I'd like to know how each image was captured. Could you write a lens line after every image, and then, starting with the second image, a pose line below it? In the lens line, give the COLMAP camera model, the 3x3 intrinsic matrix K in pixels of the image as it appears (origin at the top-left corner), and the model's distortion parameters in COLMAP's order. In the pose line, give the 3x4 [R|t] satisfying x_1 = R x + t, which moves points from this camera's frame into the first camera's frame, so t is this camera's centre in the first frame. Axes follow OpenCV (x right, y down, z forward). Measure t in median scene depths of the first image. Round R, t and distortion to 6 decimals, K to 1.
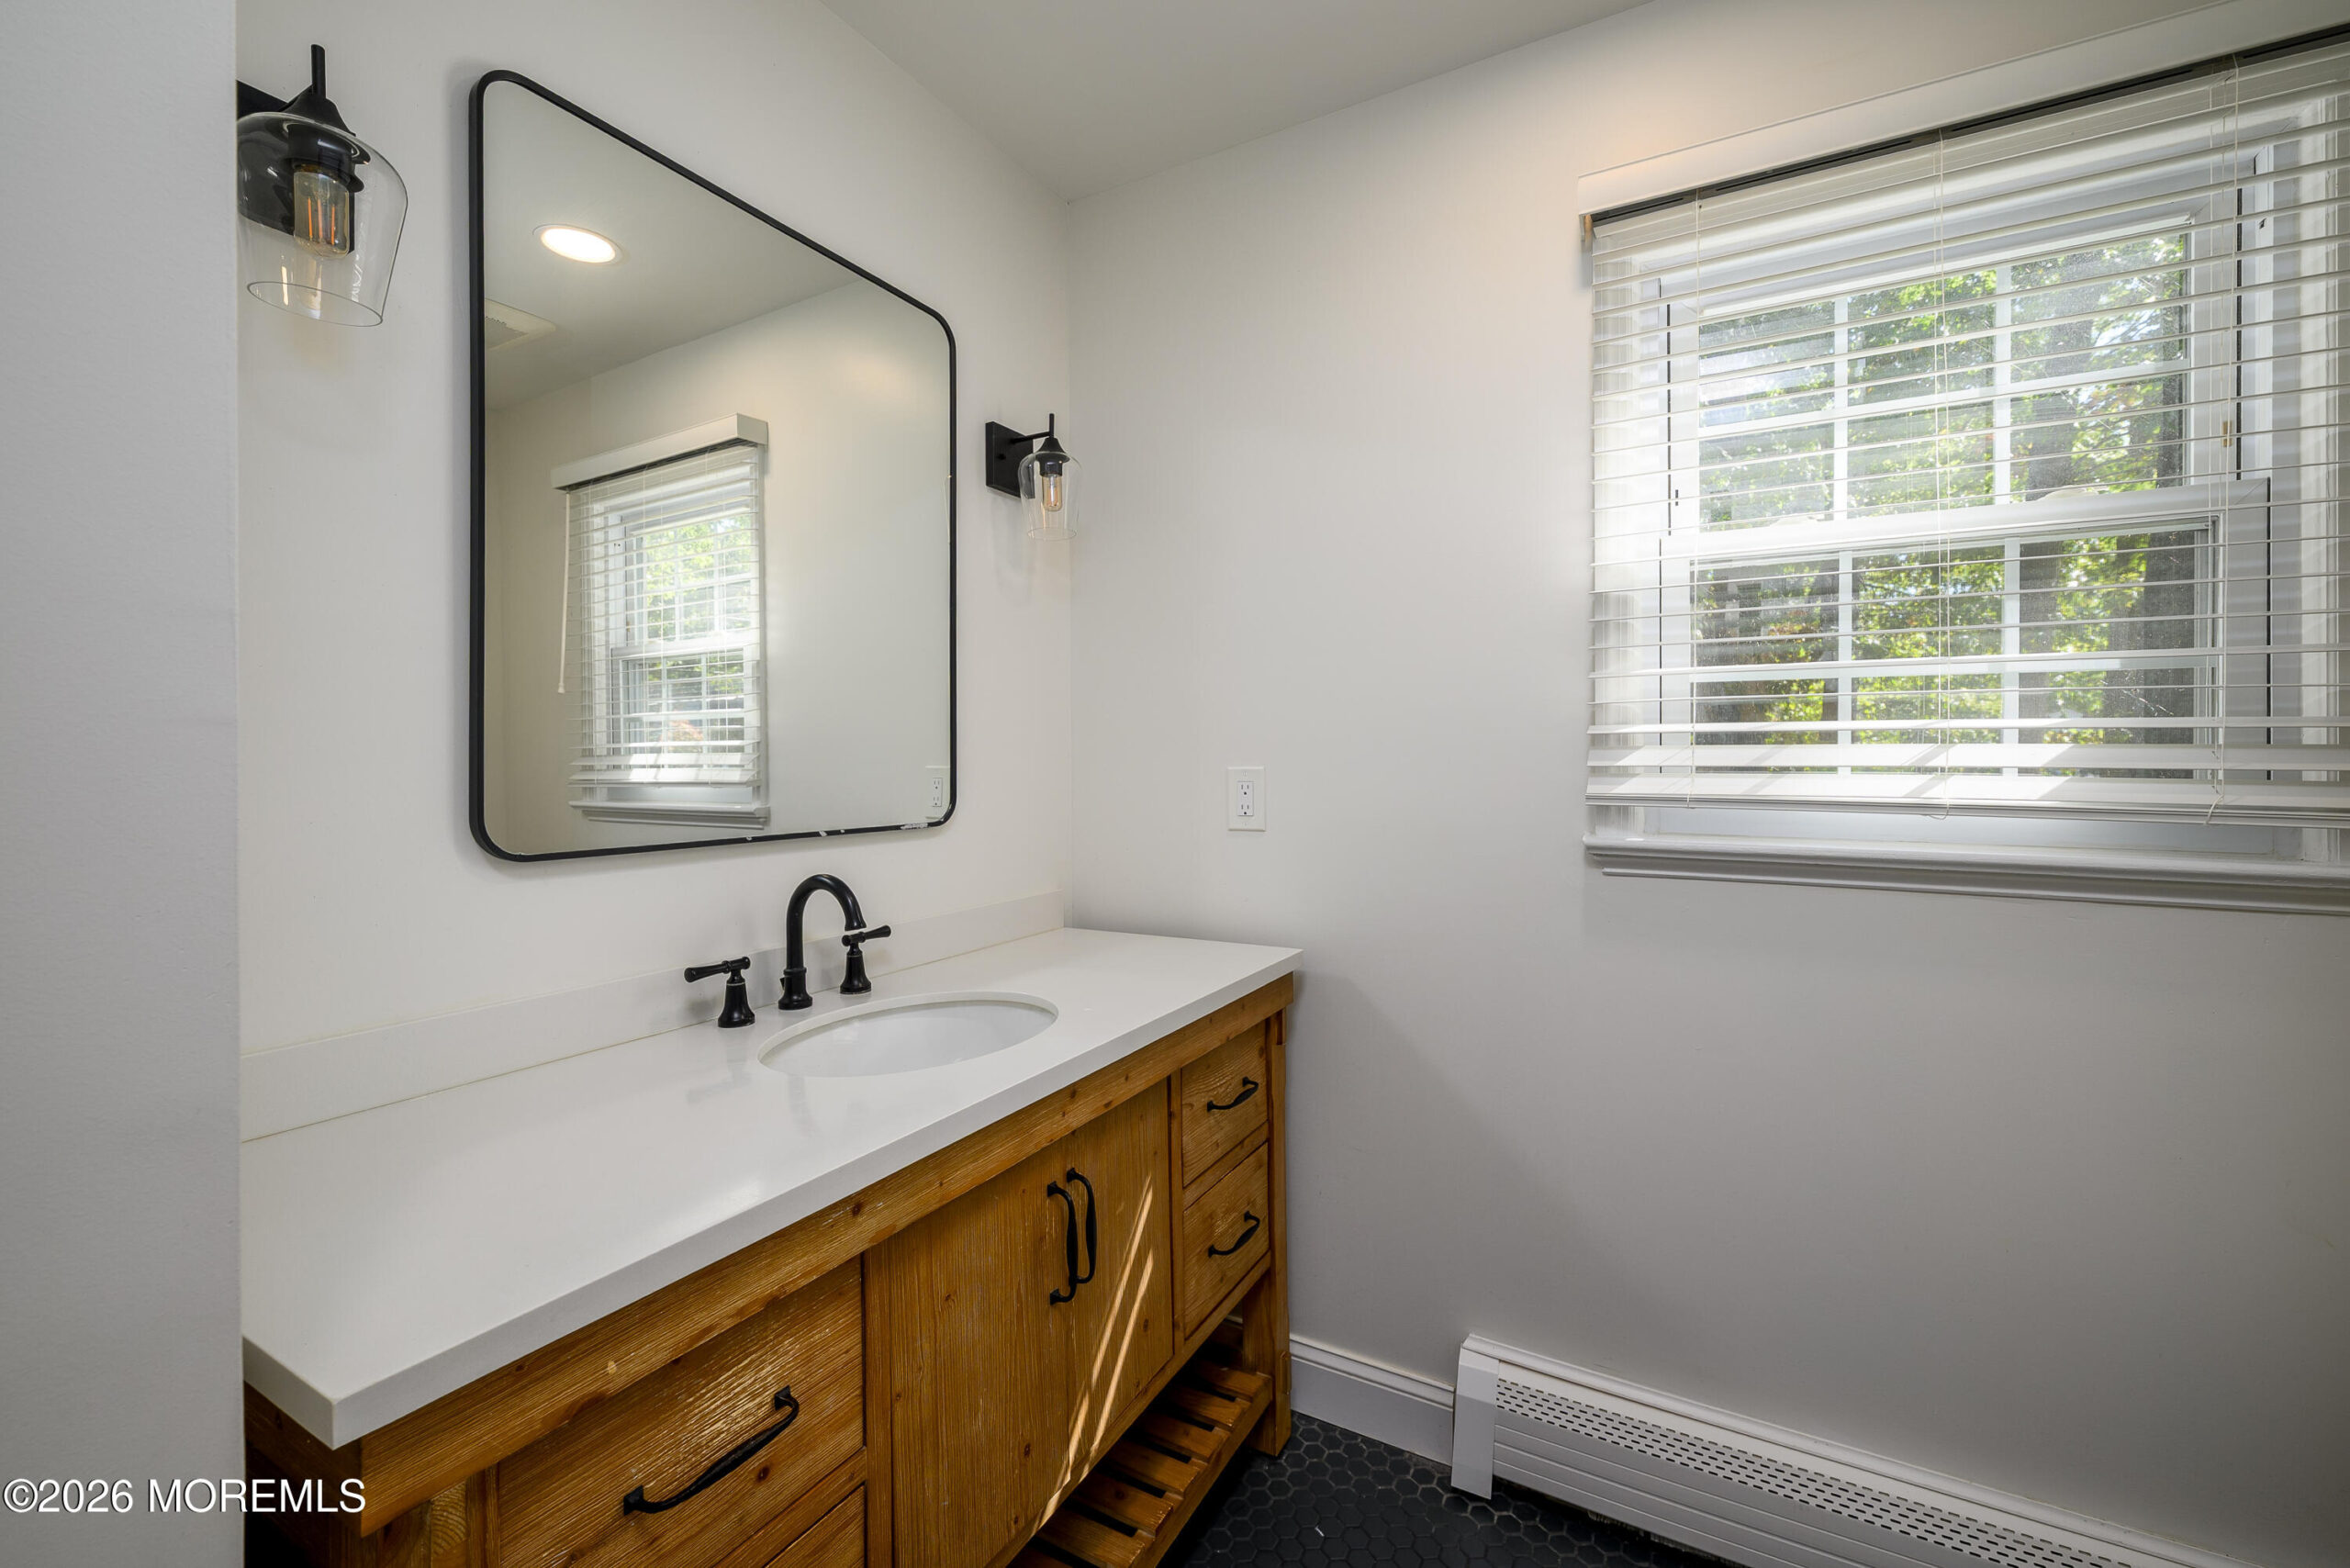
lens RADIAL K [[948.4, 0, 1176.3], [0, 948.4, 755.4], [0, 0, 1]] dist [0.000109, 0.000335]
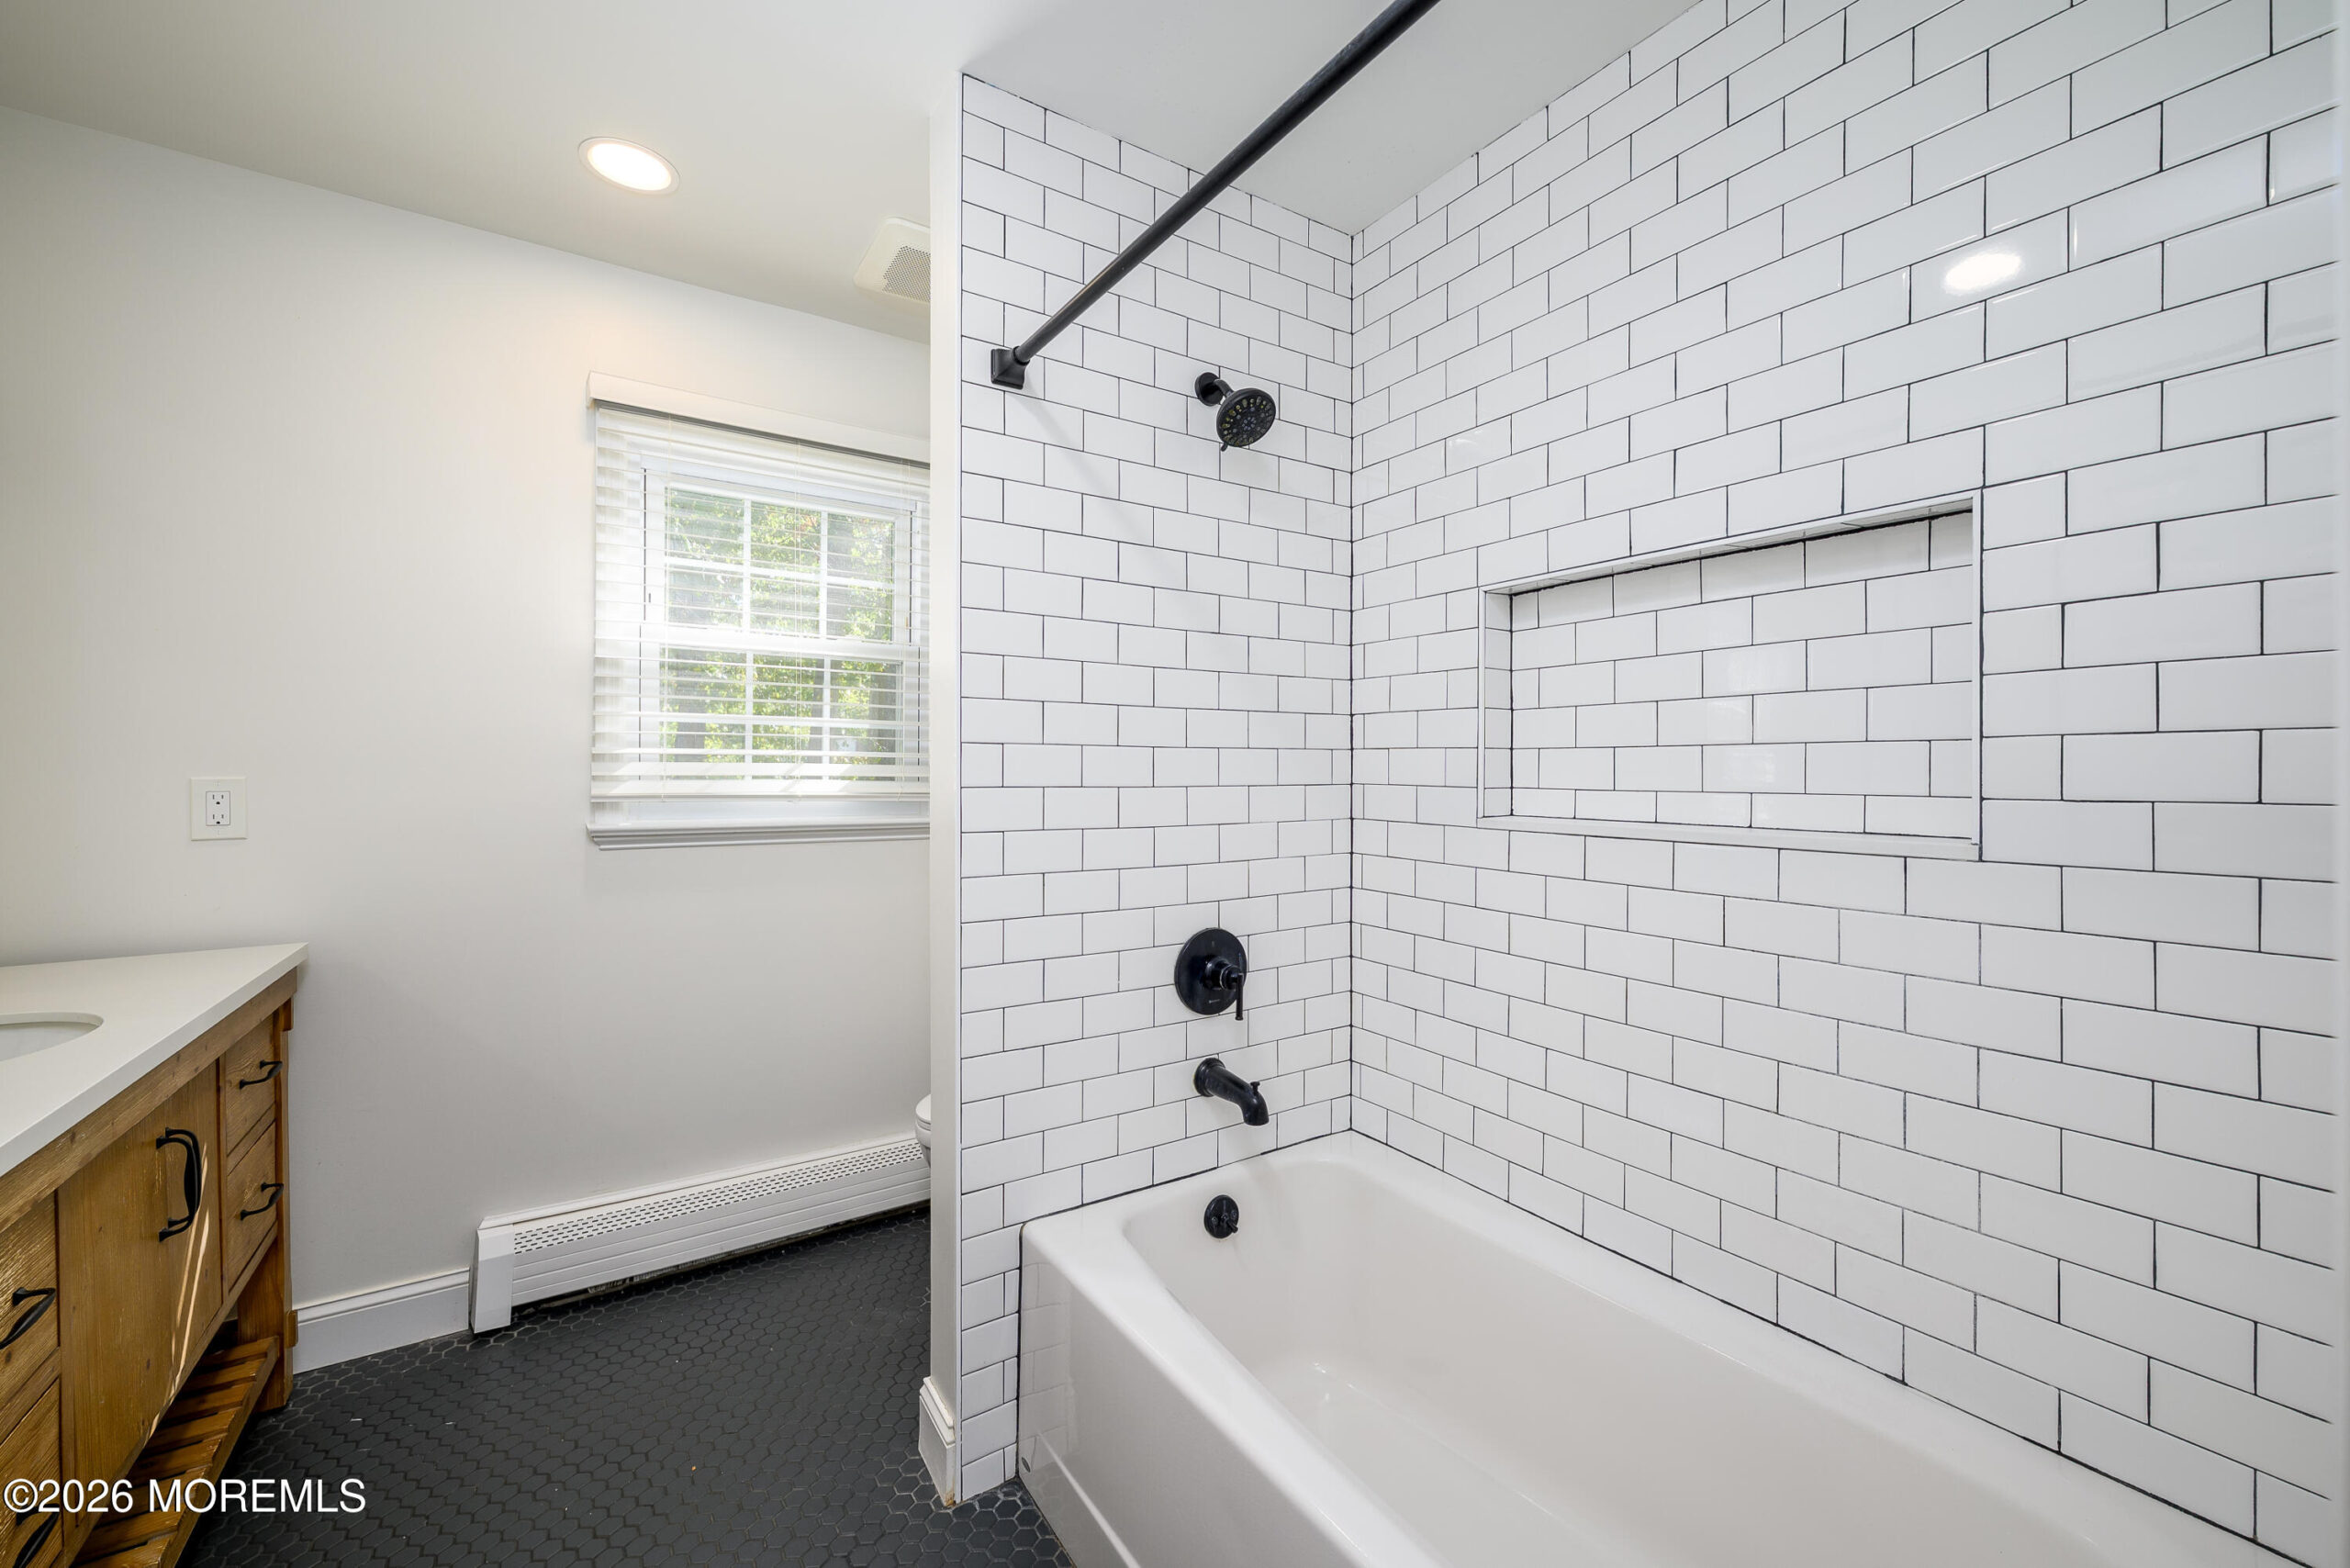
lens RADIAL K [[944.1, 0, 1177.9], [0, 944.1, 780.4], [0, 0, 1]] dist [0.018735, -0.008161]
pose [[0.468862, -0.005726, 0.883253, -0.424755], [-0.008139, 0.999909, 0.010803, -0.003671], [-0.883234, -0.012254, 0.468773, -0.467524]]
